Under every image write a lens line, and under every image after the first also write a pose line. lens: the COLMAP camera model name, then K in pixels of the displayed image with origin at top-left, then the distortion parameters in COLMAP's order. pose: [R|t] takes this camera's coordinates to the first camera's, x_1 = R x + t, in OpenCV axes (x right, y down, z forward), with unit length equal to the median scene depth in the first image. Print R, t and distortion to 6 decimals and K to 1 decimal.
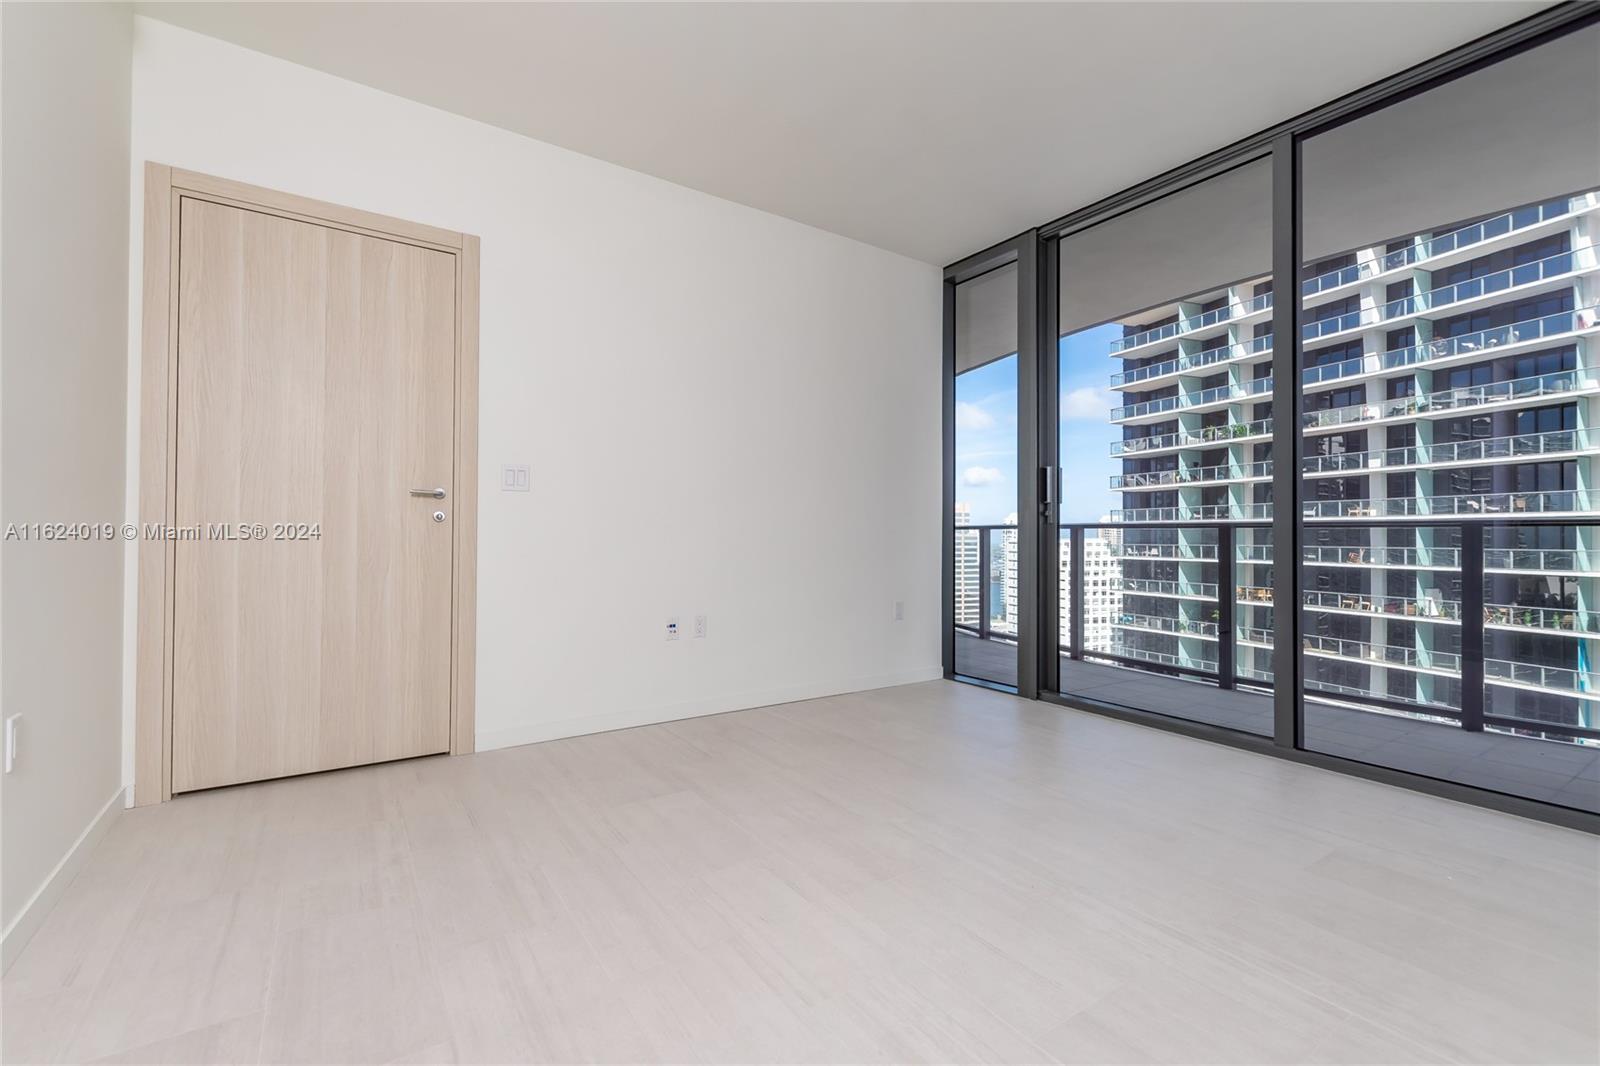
lens RADIAL K [[688.0, 0, 790.2], [0, 688.0, 535.5], [0, 0, 1]] dist [0.014744, -0.003065]
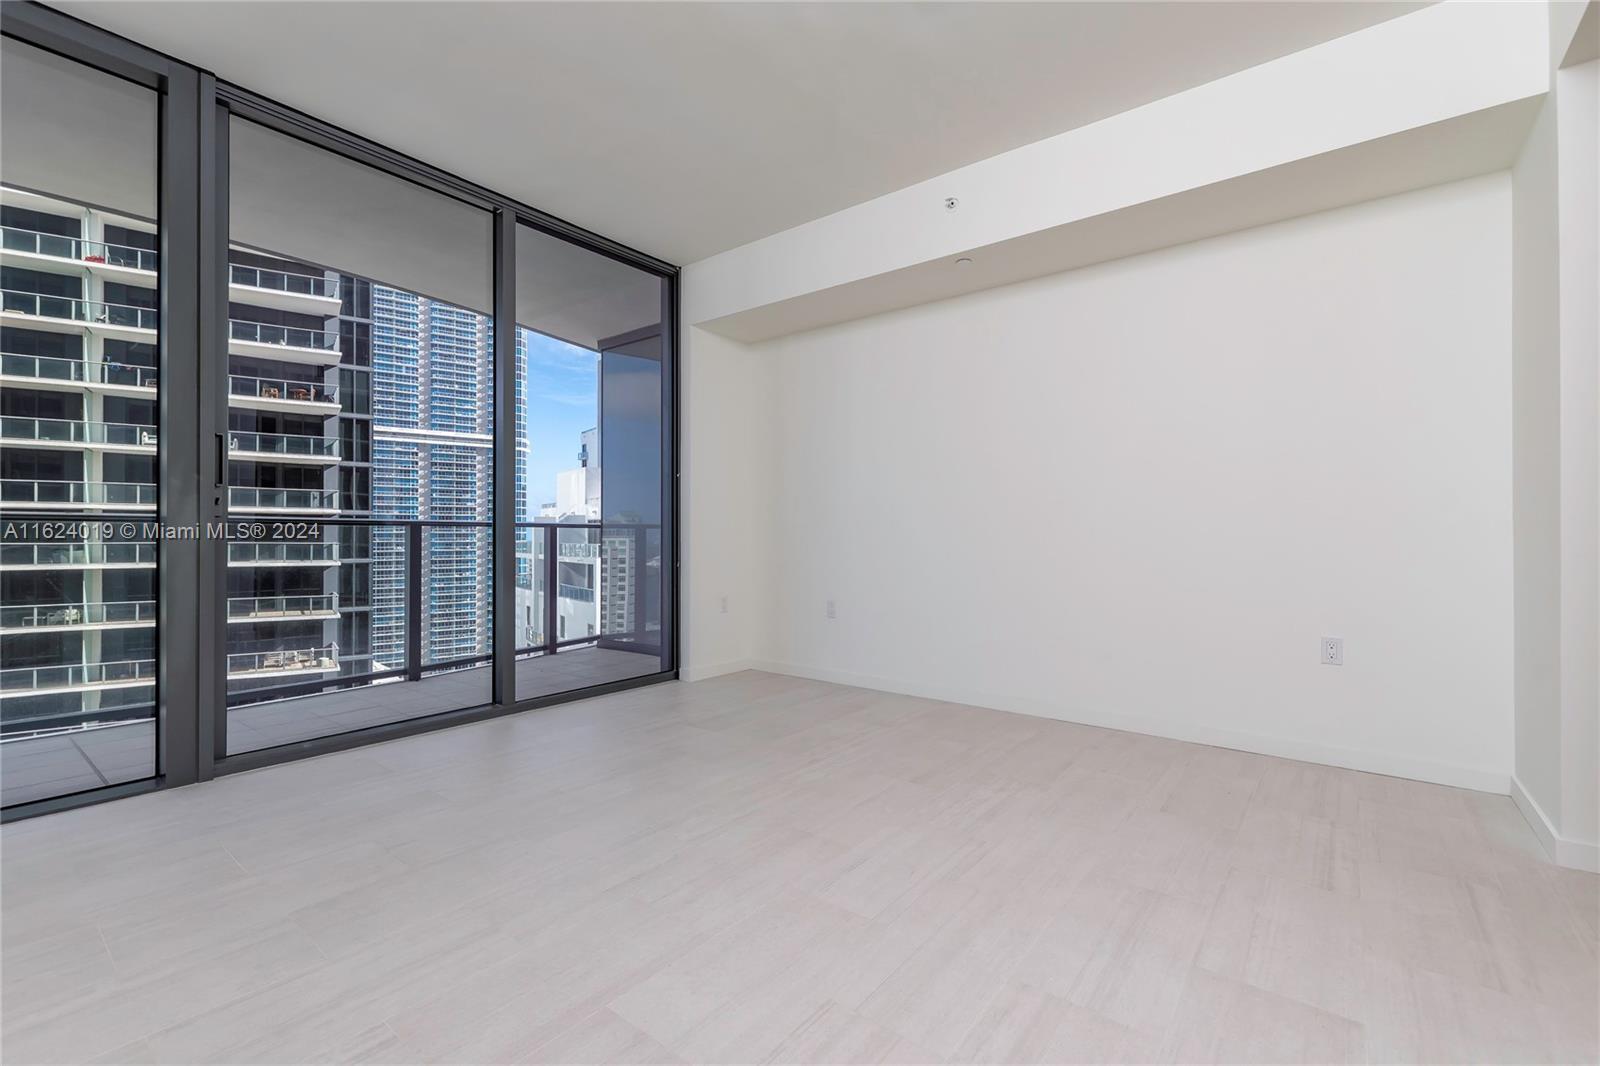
lens RADIAL K [[688.0, 0, 793.4], [0, 688.0, 530.8], [0, 0, 1]] dist [0.014744, -0.003065]
pose [[-0.305706, 0.001912, 0.952124, -0.575111], [-0.002654, 0.999992, -0.002860, -0.002355], [-0.952122, -0.003401, -0.305699, 0.834791]]
